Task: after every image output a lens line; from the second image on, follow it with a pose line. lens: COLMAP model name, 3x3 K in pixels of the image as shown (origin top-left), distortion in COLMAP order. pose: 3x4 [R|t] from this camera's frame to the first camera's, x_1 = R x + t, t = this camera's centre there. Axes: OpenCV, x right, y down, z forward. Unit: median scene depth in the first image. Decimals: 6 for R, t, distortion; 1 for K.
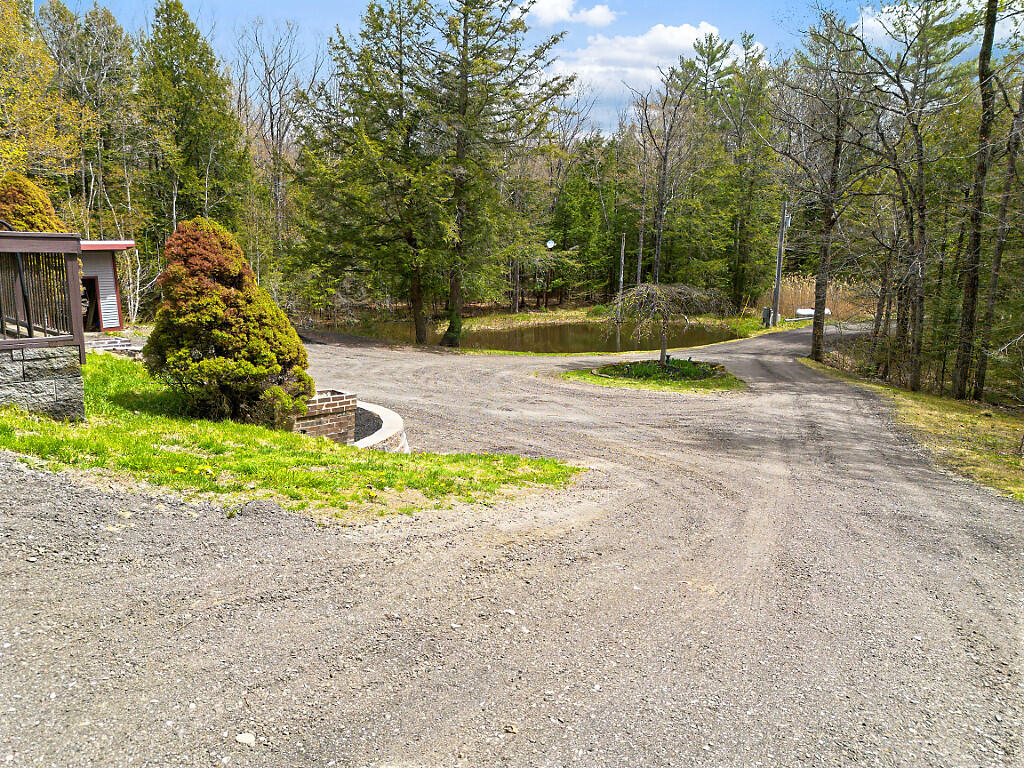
lens RADIAL K [[712.7, 0, 512.0], [0, 712.7, 384.0], [0, 0, 1]] dist [0.058877, -0.002468]
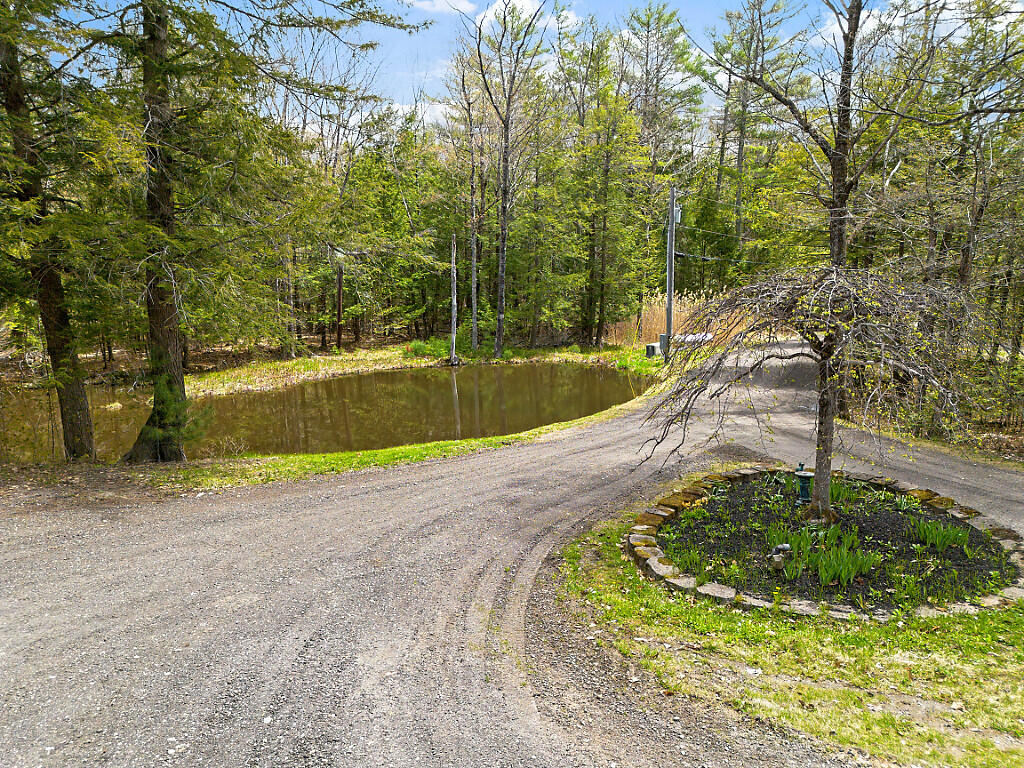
lens RADIAL K [[712.7, 0, 512.0], [0, 712.7, 384.0], [0, 0, 1]] dist [0.058877, -0.002468]
pose [[0.945493, -0.063898, 0.319310, -0.015091], [0.078488, 0.996368, -0.033023, -0.041106], [-0.316041, 0.056285, 0.947075, 0.336427]]
